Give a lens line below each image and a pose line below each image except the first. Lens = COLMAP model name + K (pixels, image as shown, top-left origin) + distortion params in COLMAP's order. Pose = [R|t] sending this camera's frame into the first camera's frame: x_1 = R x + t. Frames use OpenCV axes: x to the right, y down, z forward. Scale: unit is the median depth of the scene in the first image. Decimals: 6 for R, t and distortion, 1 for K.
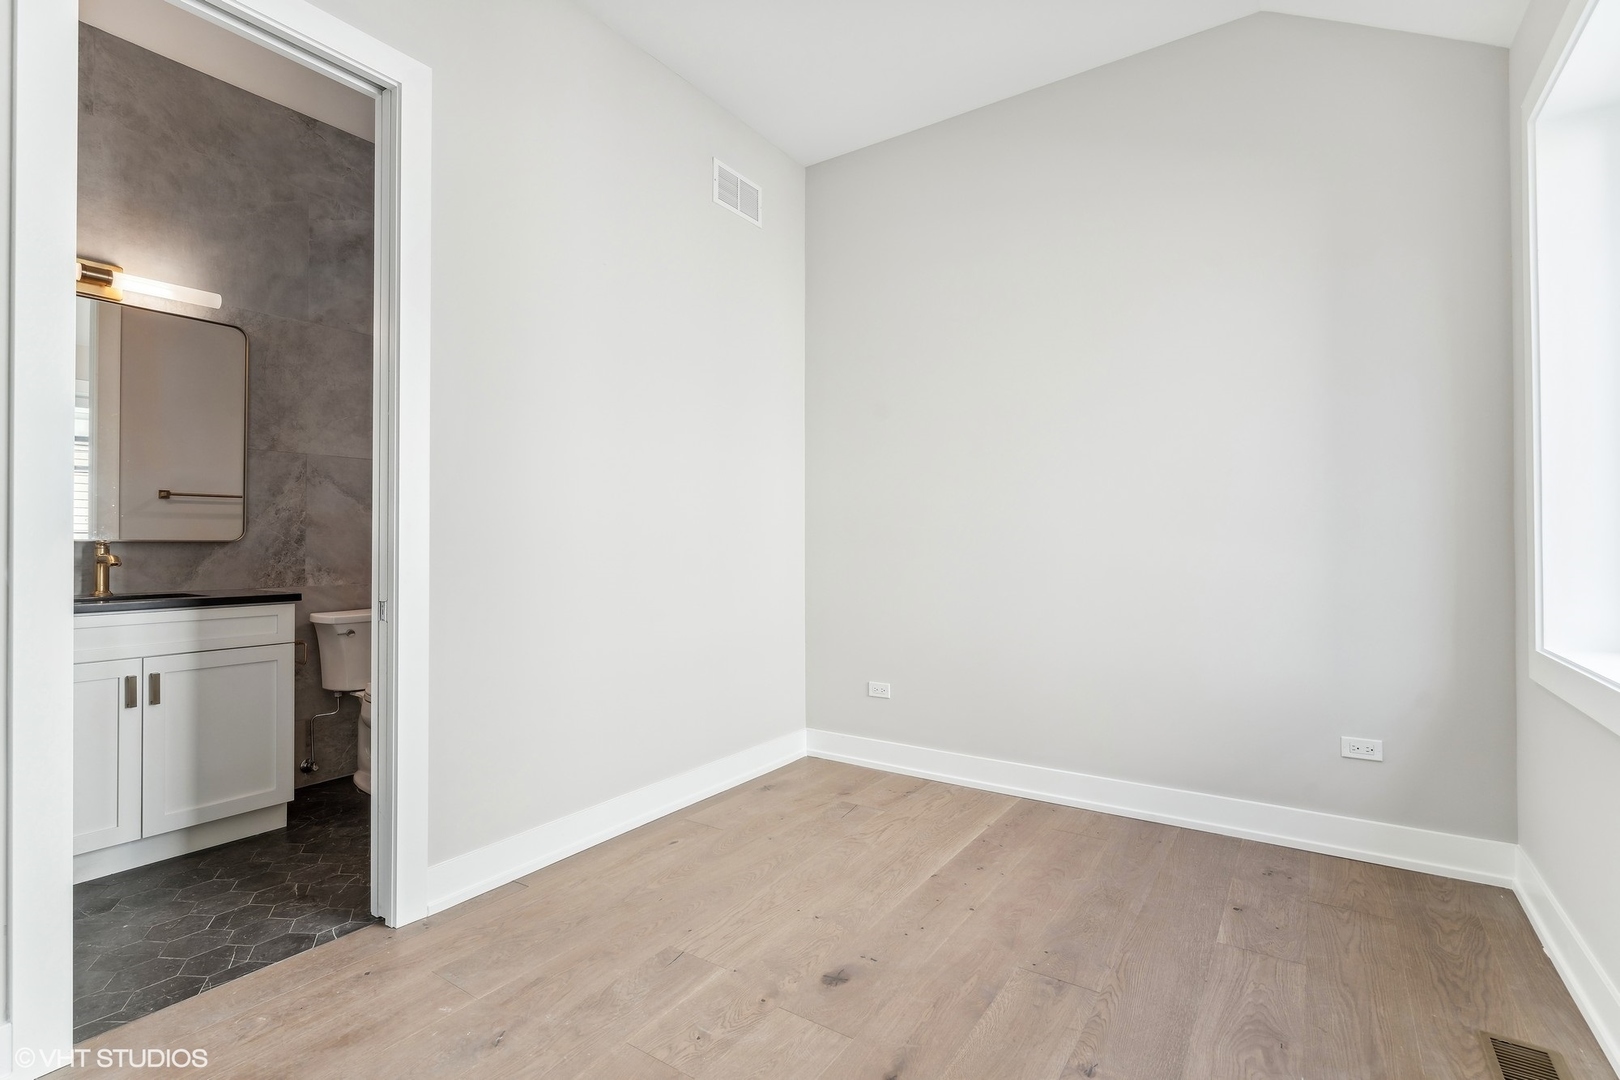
lens RADIAL K [[752.4, 0, 812.5], [0, 752.4, 535.7], [0, 0, 1]] dist [-0.005884, 0.001088]
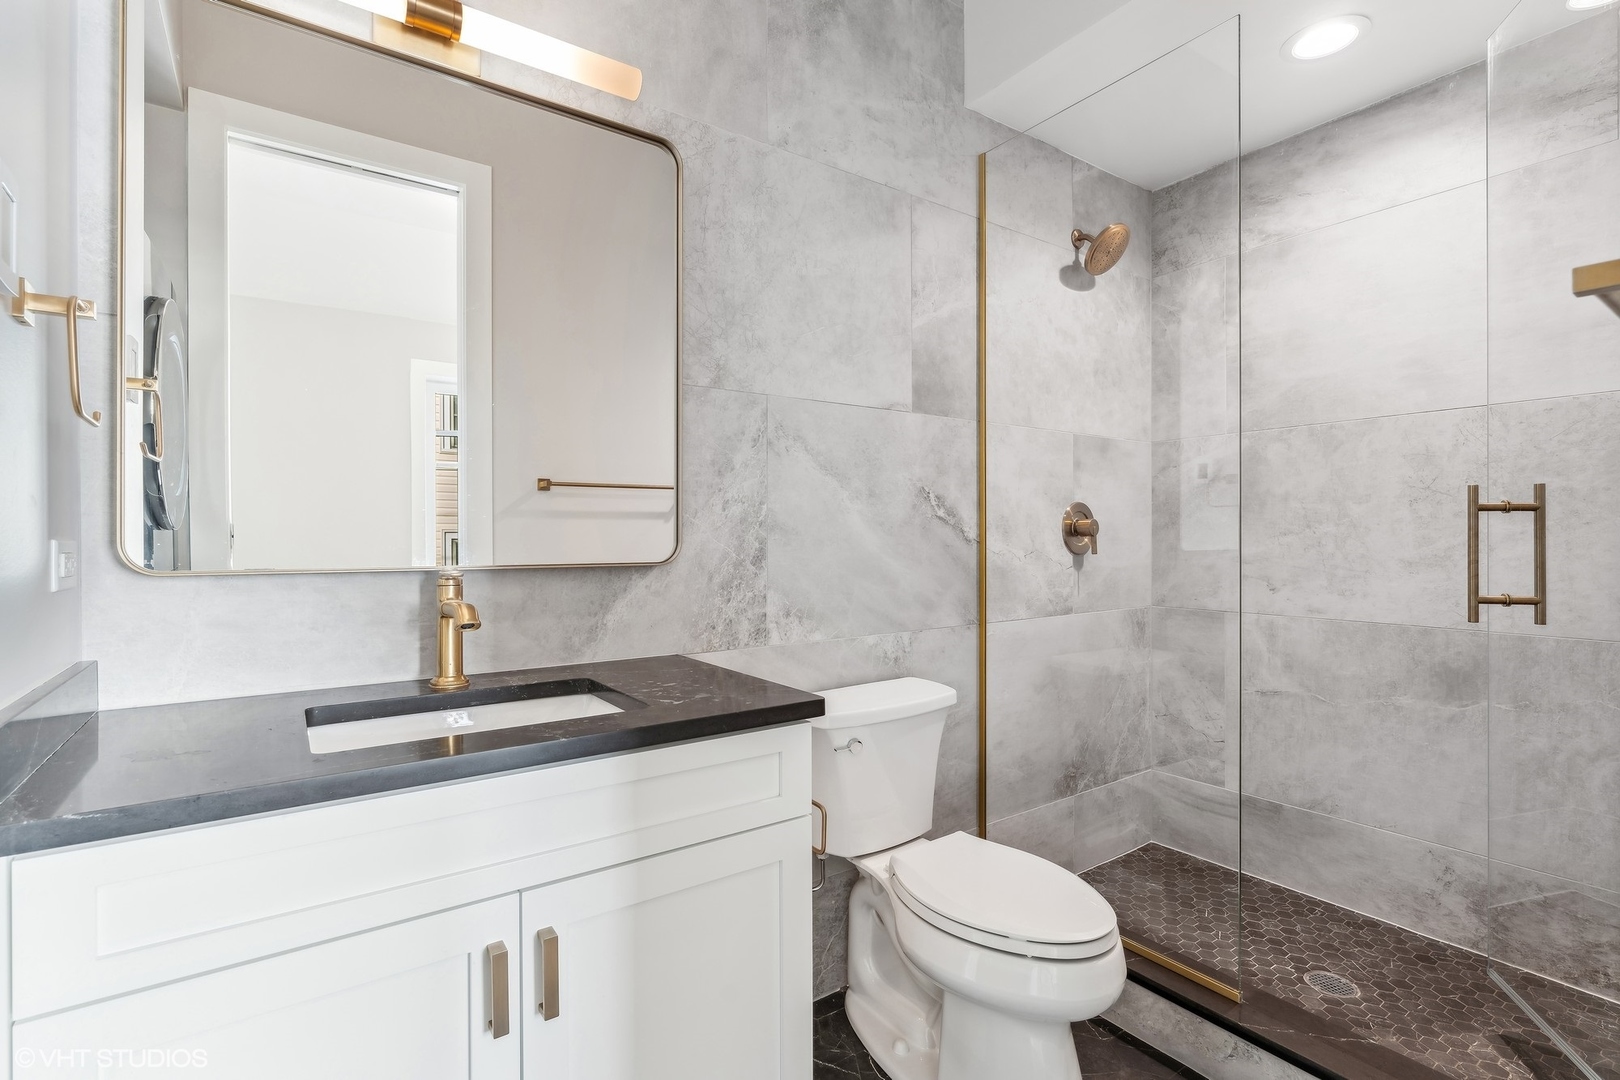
lens RADIAL K [[752.4, 0, 808.4], [0, 752.4, 537.2], [0, 0, 1]] dist [-0.005884, 0.001088]
pose [[0.934367, -0.000307, -0.356312, -0.474484], [0.004891, 0.999916, 0.011964, -0.015698], [0.356279, -0.012921, 0.934290, 0.532725]]
